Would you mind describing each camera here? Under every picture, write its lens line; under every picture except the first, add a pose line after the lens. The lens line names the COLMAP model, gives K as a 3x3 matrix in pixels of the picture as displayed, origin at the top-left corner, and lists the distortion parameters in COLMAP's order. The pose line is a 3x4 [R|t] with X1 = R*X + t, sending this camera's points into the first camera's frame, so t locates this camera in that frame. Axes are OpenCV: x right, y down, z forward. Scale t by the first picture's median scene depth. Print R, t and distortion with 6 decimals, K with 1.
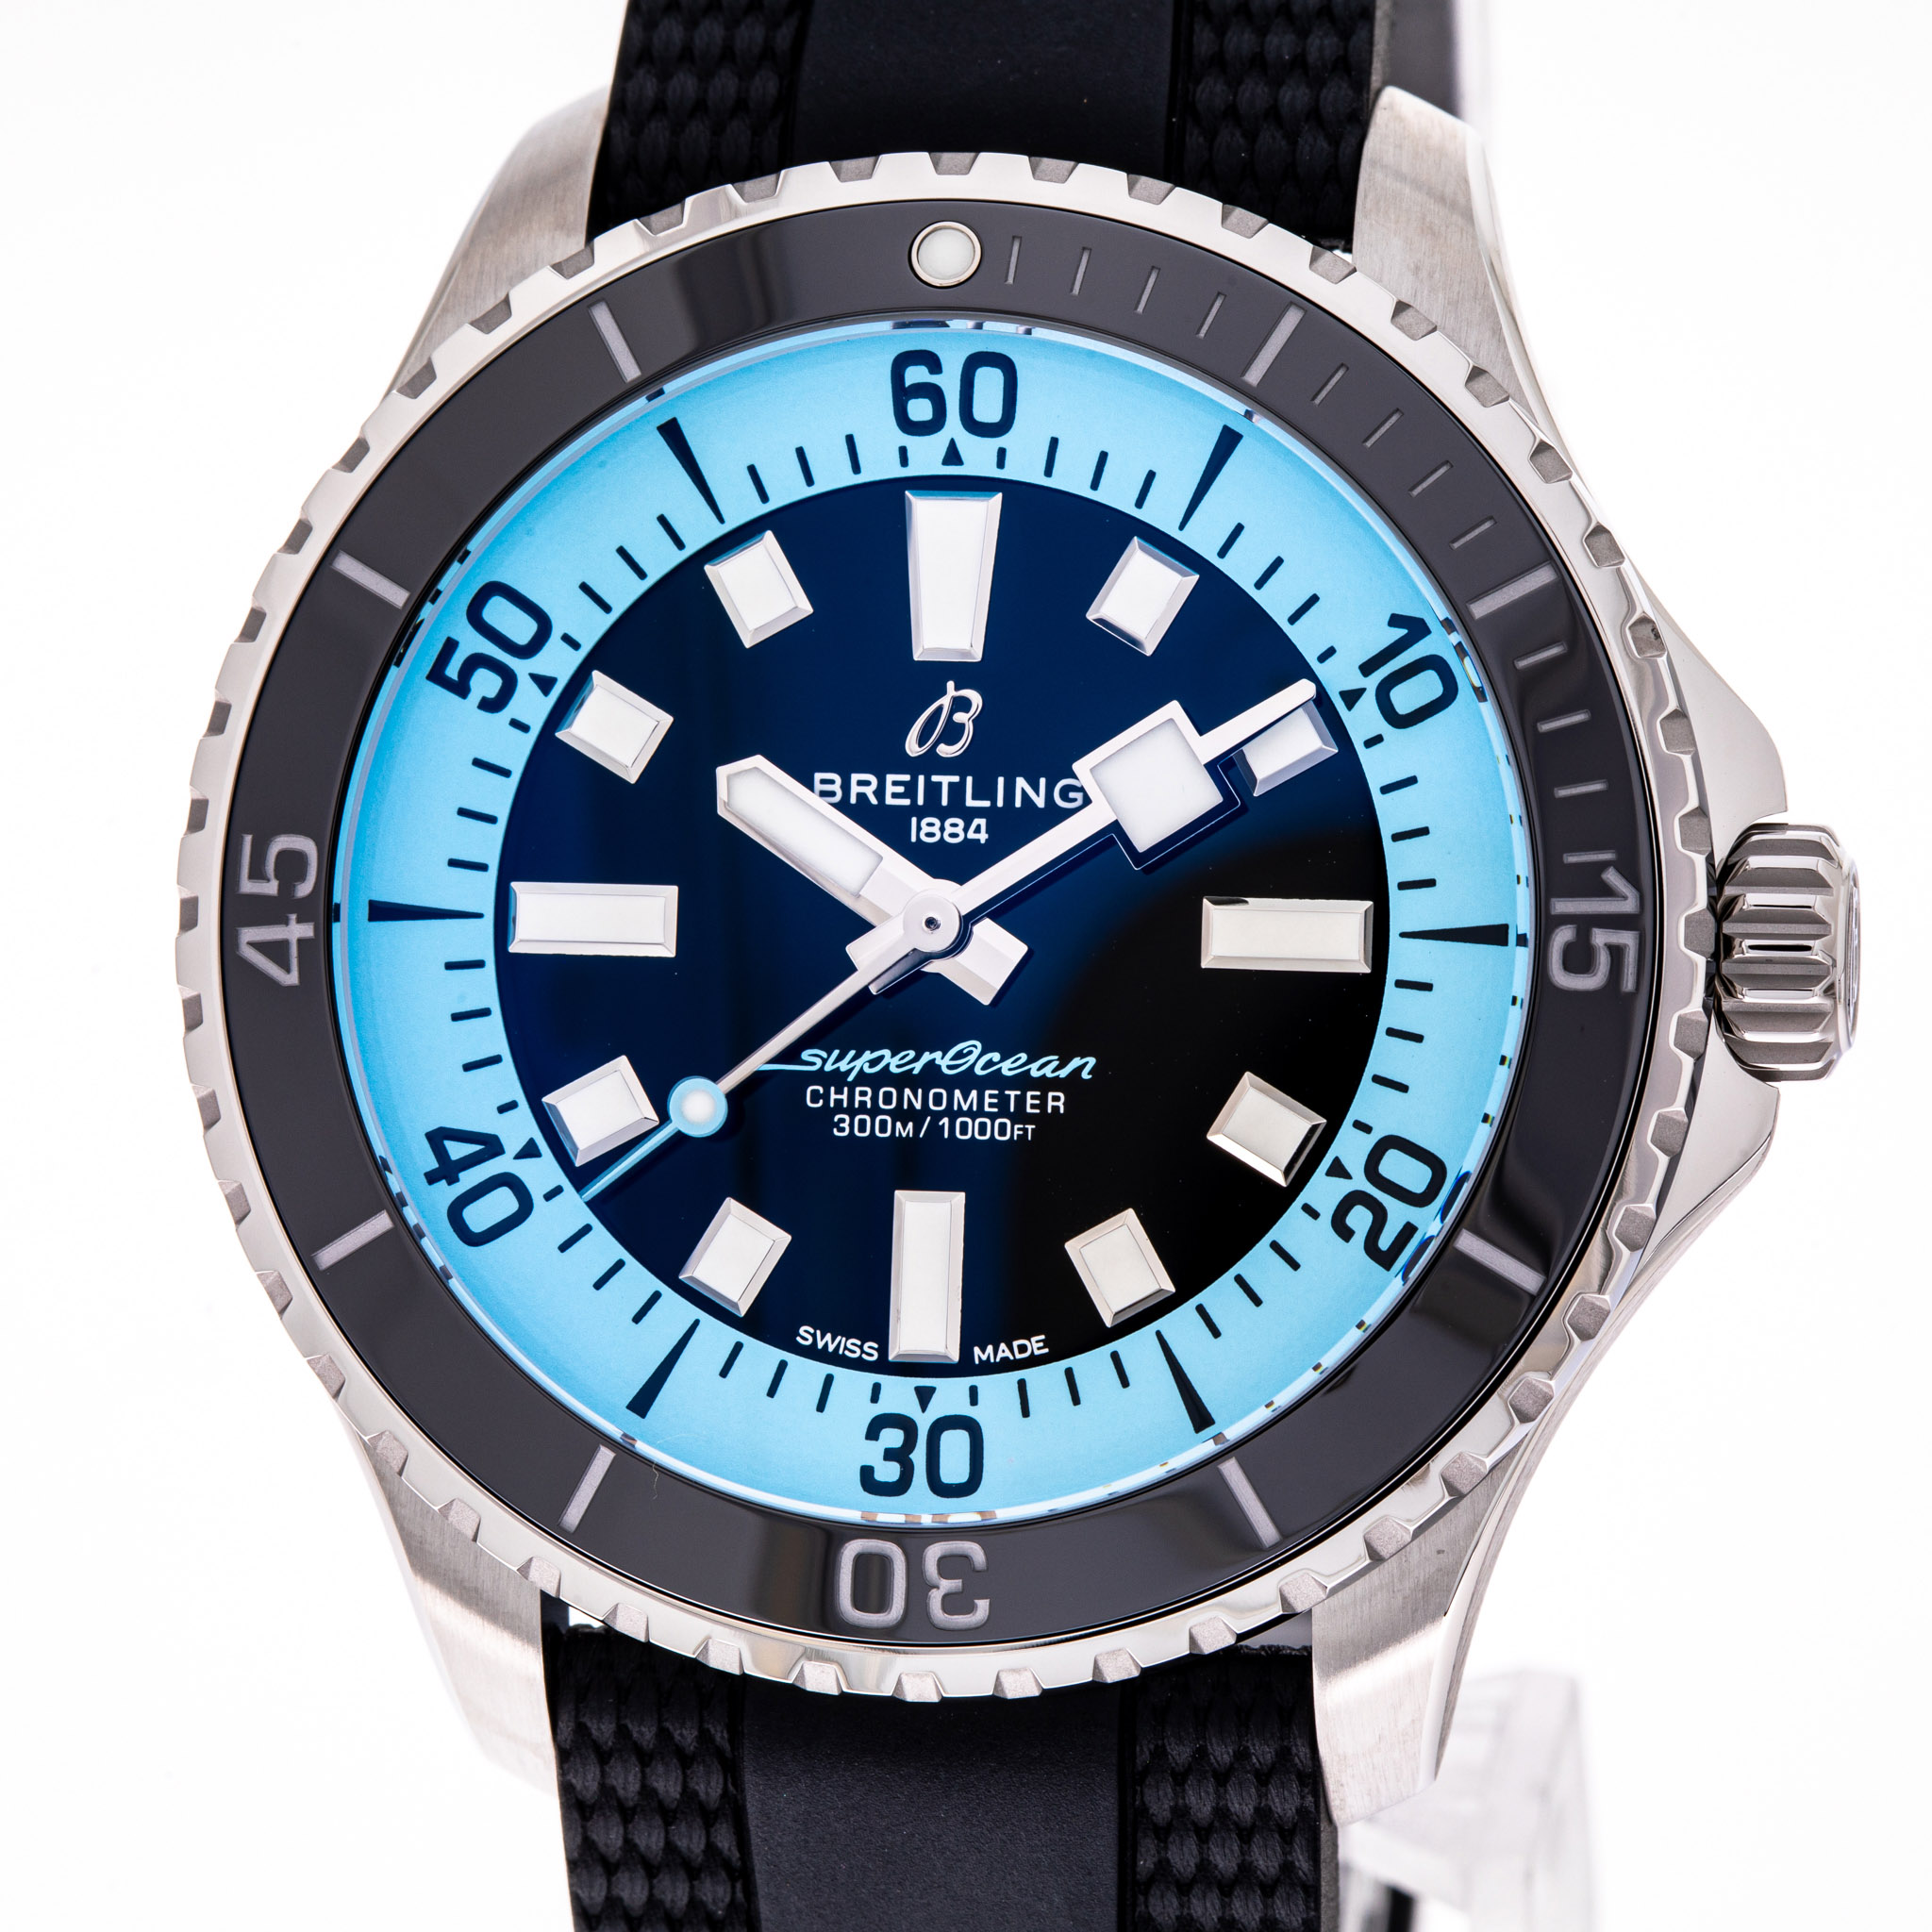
lens RADIAL K [[12610.7, 0, 966.0], [0, 12610.7, 966.0], [0, 0, 1]] dist [-0.350189, -16.002110]
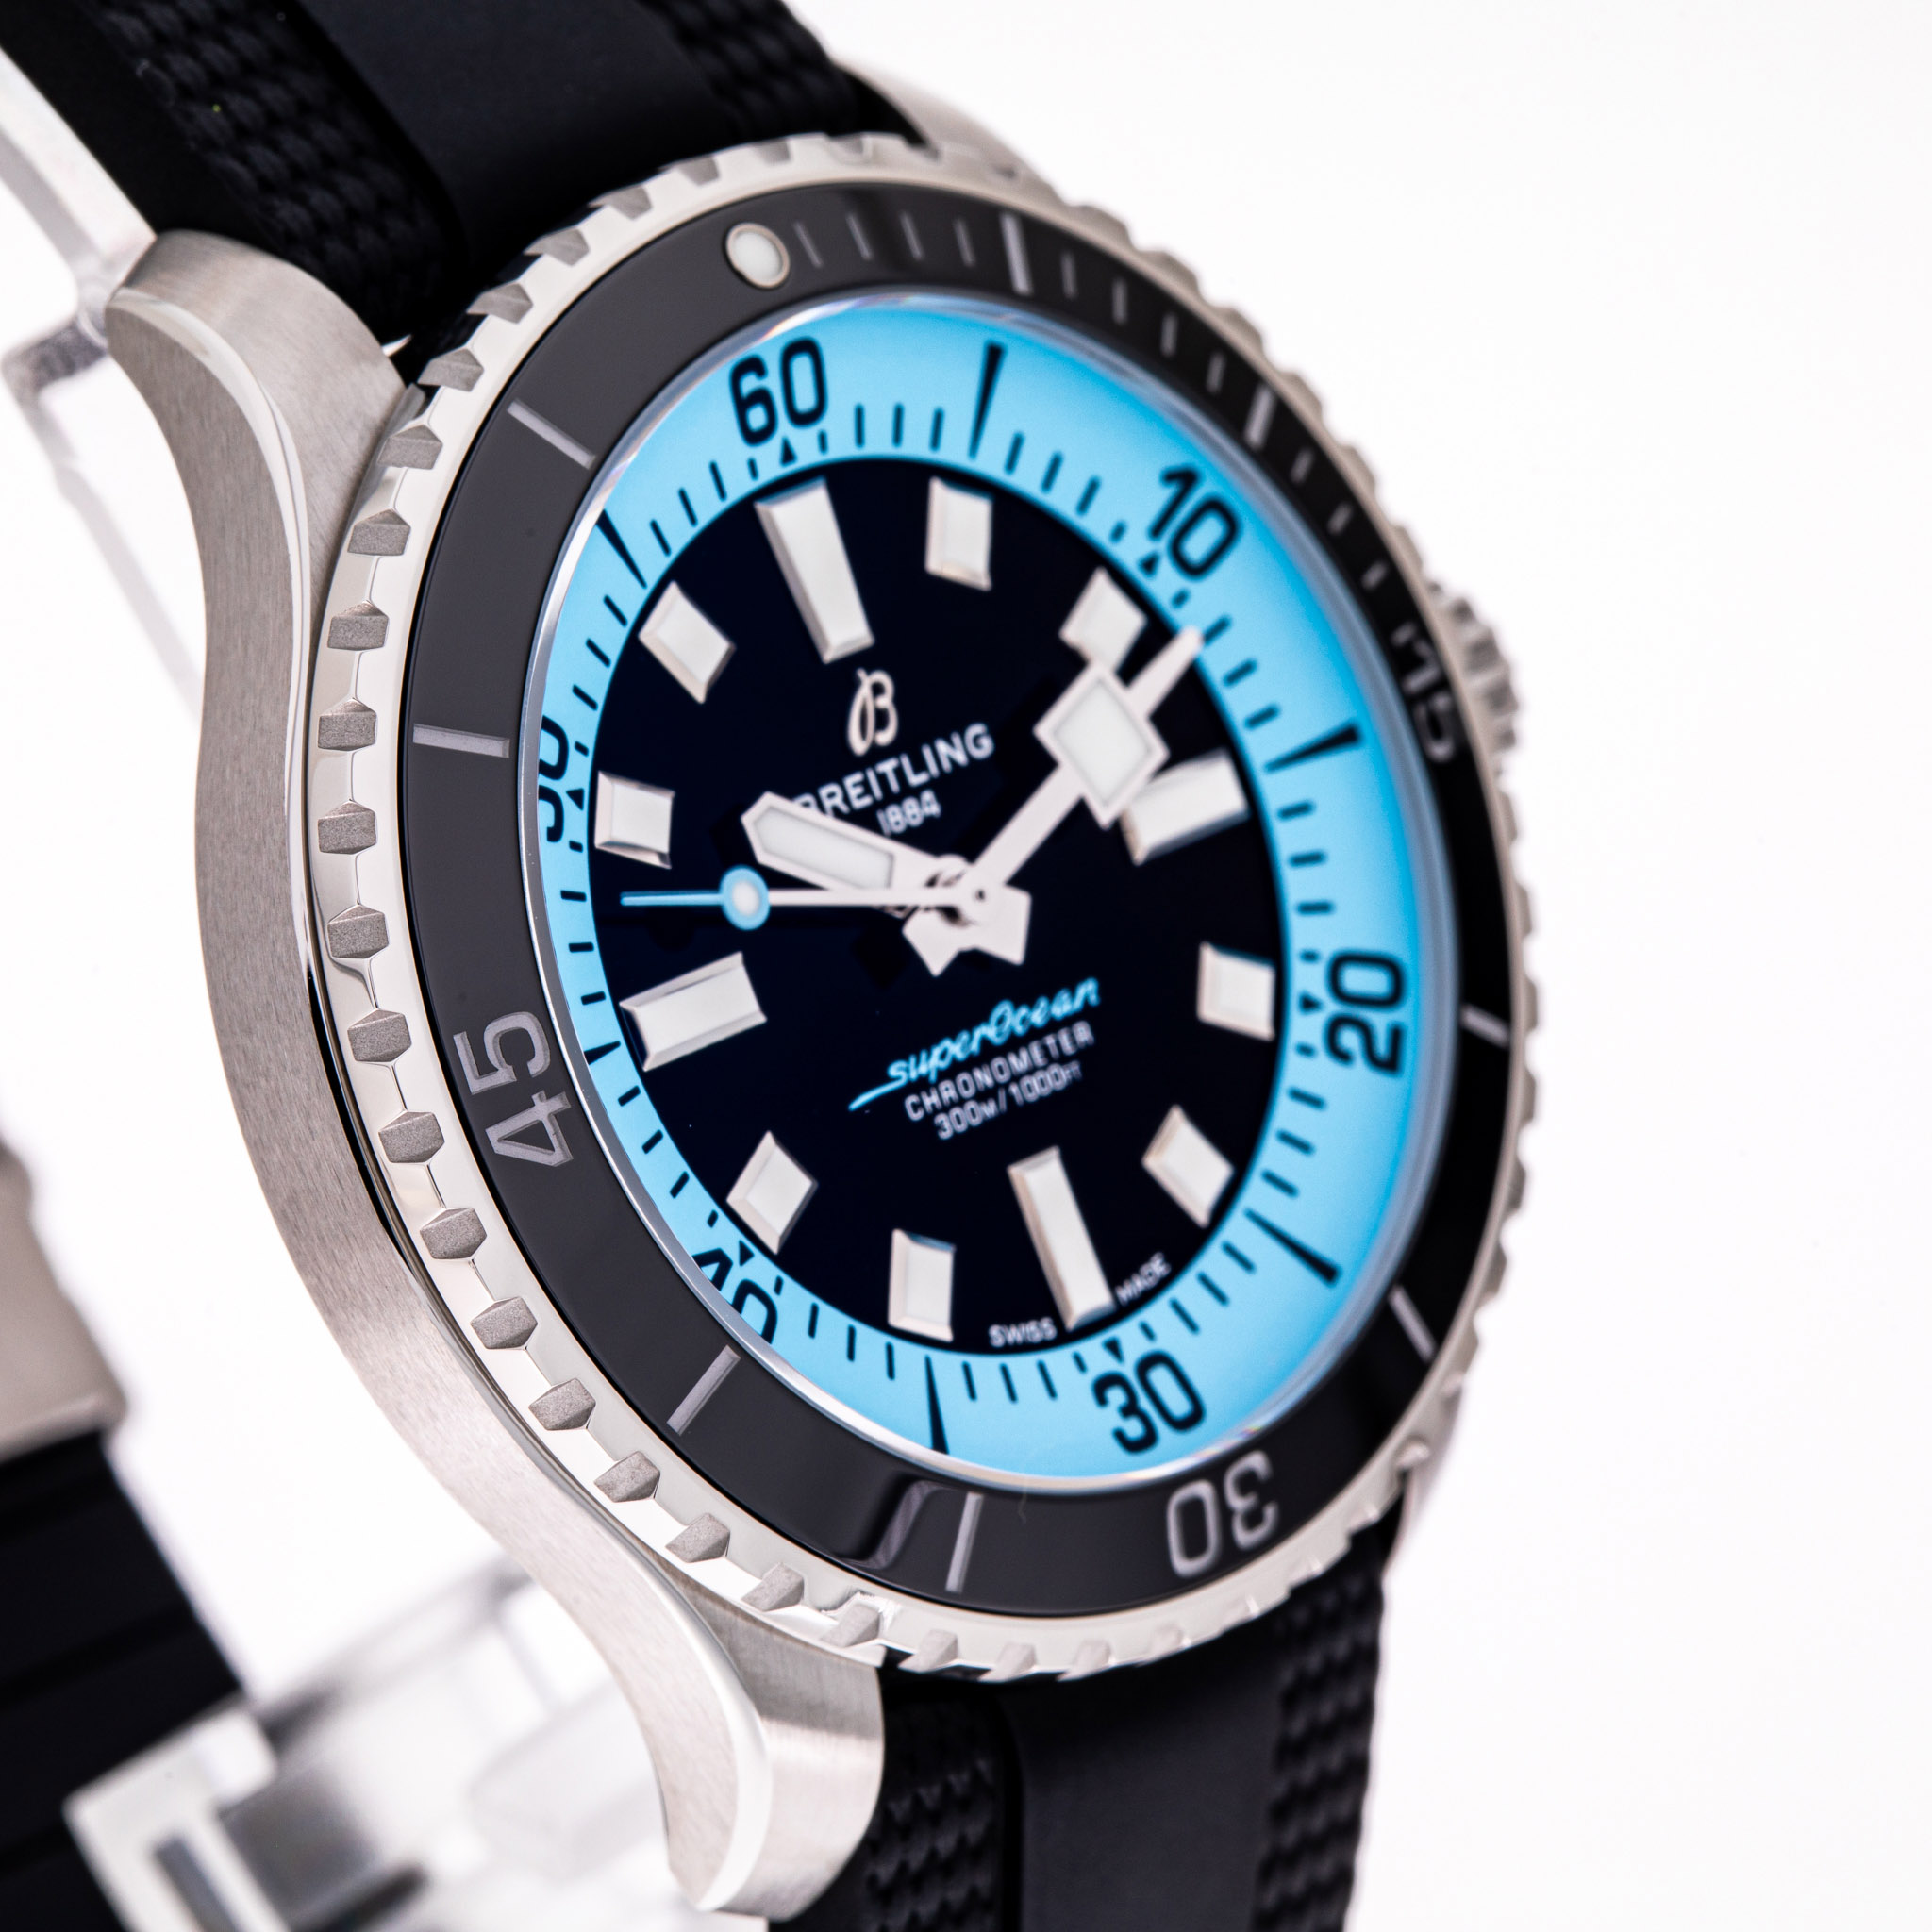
lens RADIAL K [[13038.3, 0, 966.0], [0, 13038.3, 966.0], [0, 0, 1]] dist [-0.430290, -36.556566]
pose [[0.581674, -0.294628, 0.758189, -0.776645], [0.314139, 0.941149, 0.124722, -0.125482], [-0.750315, 0.165629, 0.639996, 0.345842]]
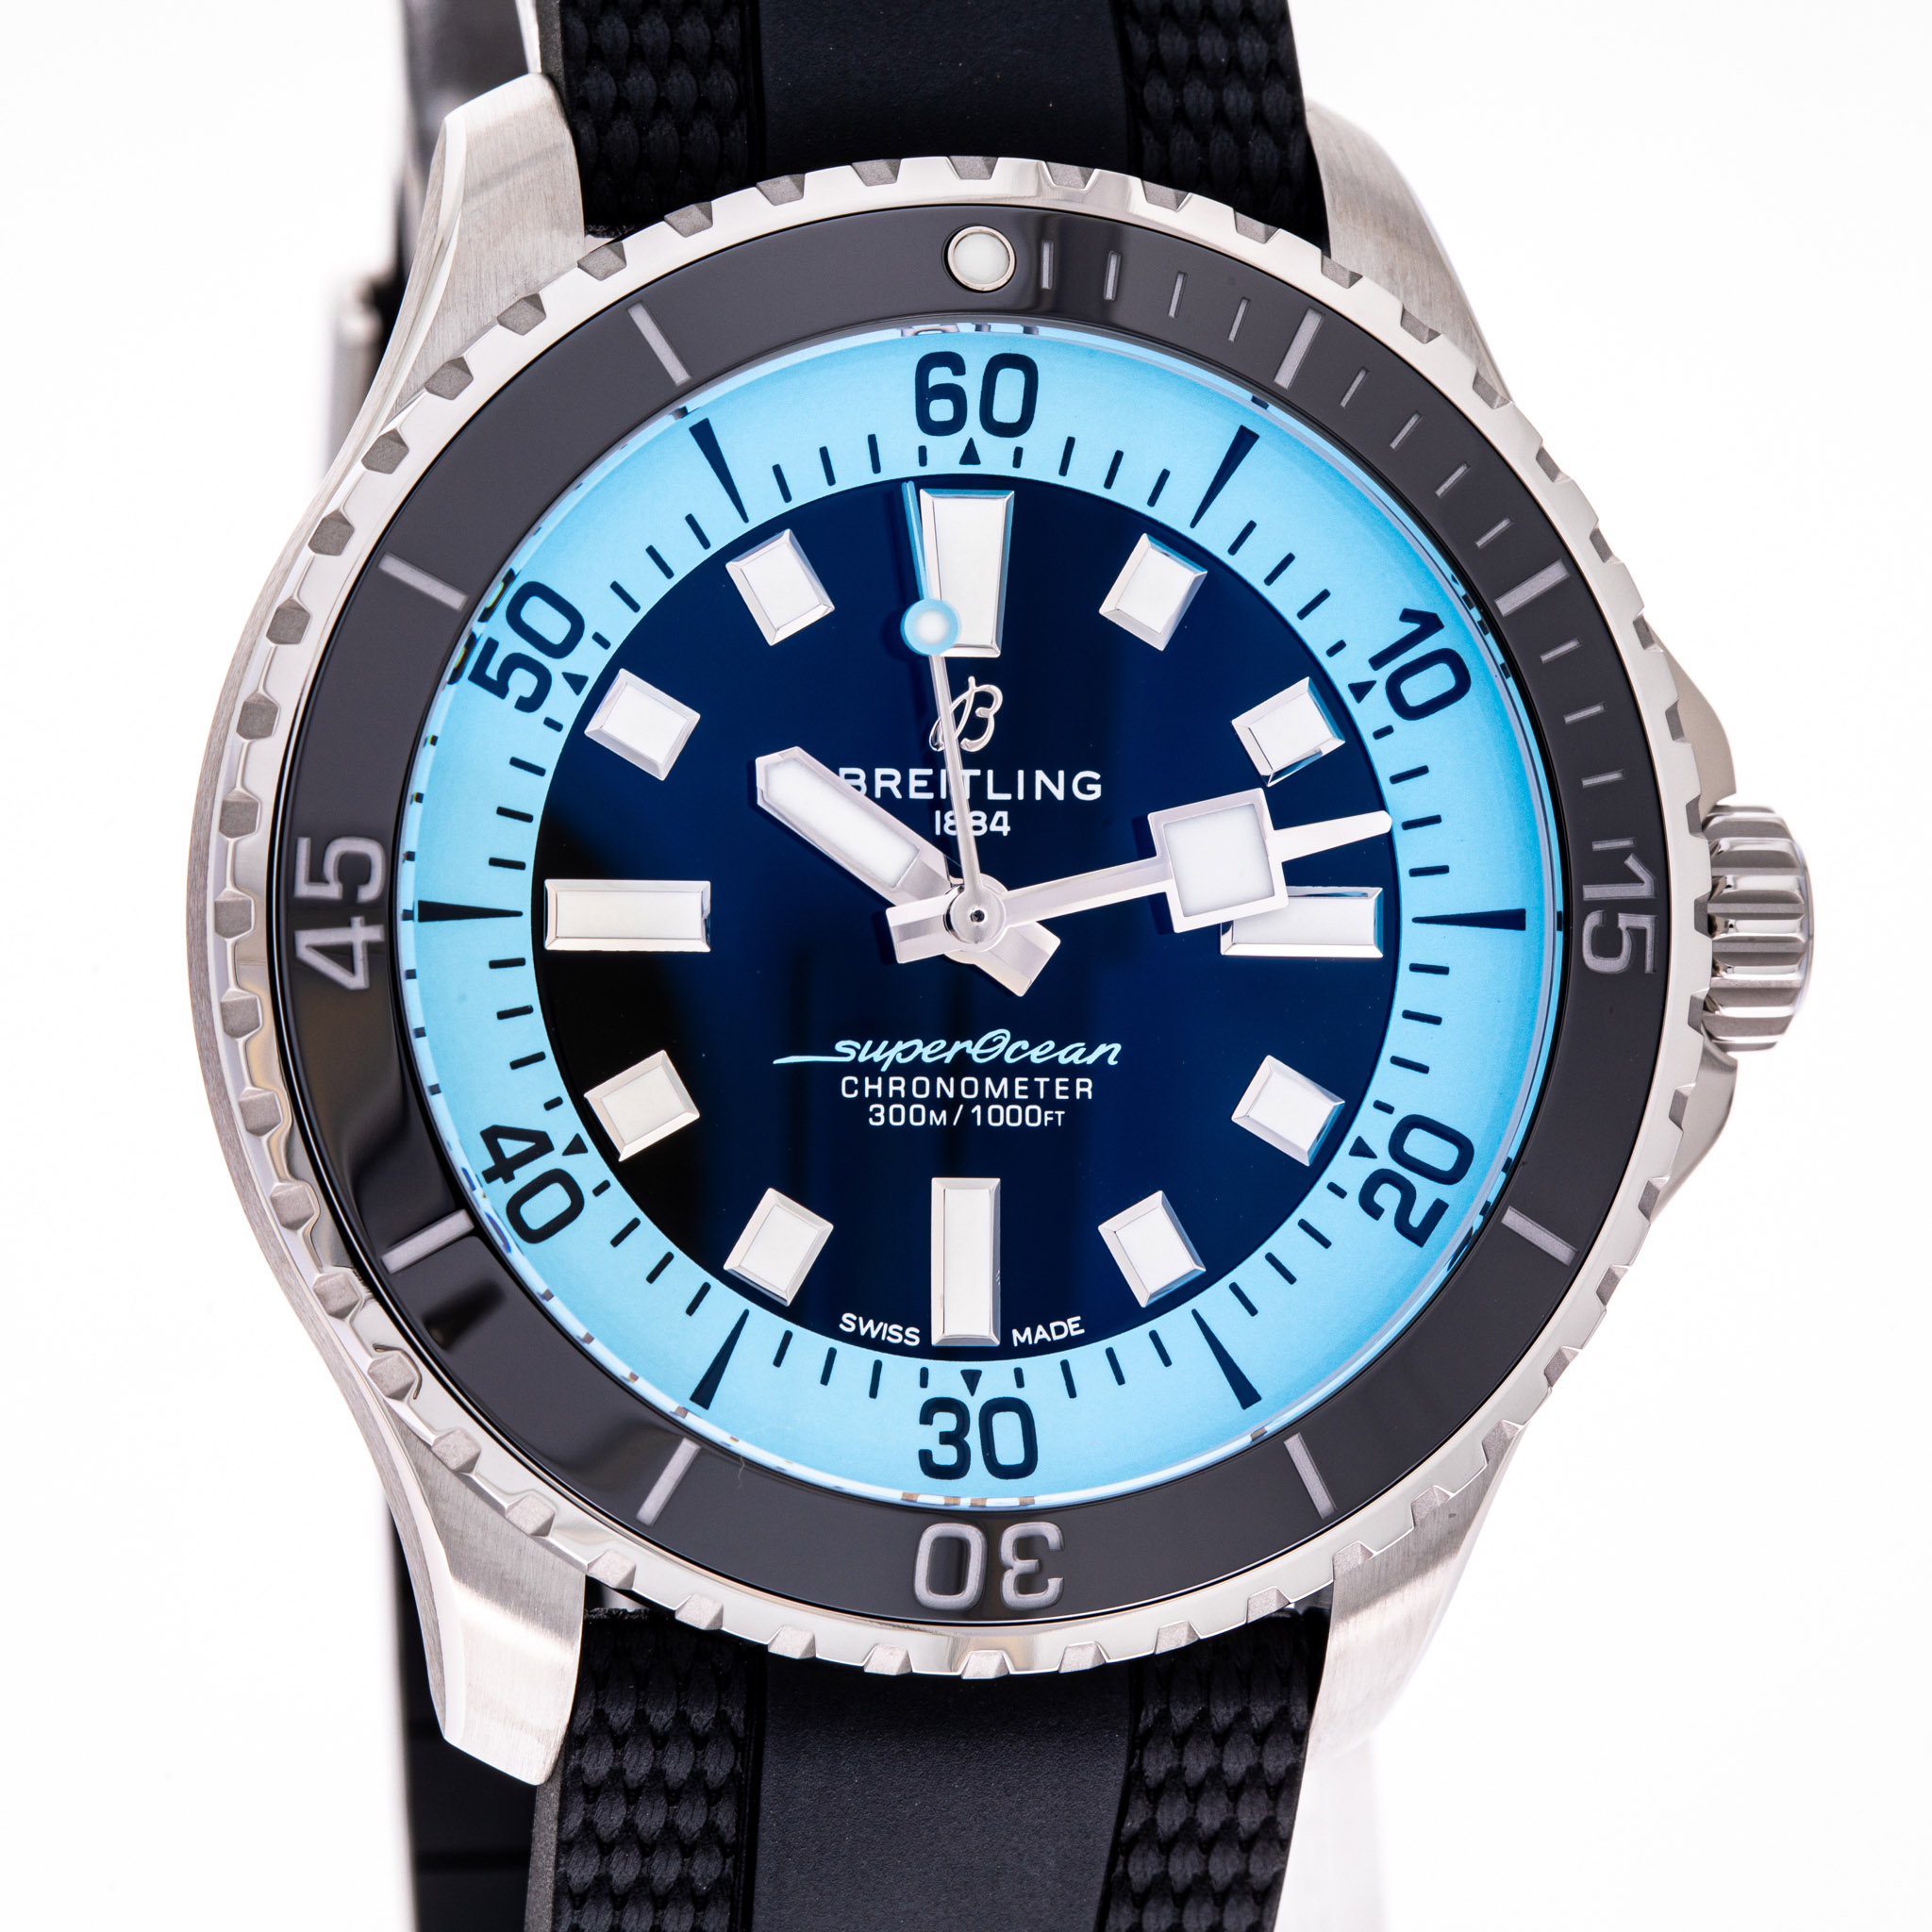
lens RADIAL K [[12610.7, 0, 966.0], [0, 12610.7, 966.0], [0, 0, 1]] dist [-0.350189, -16.002110]
pose [[0.943239, -0.018950, 0.331572, -0.340190], [0.008914, 0.999456, 0.031763, -0.031623], [-0.331994, -0.027005, 0.942895, 0.039063]]
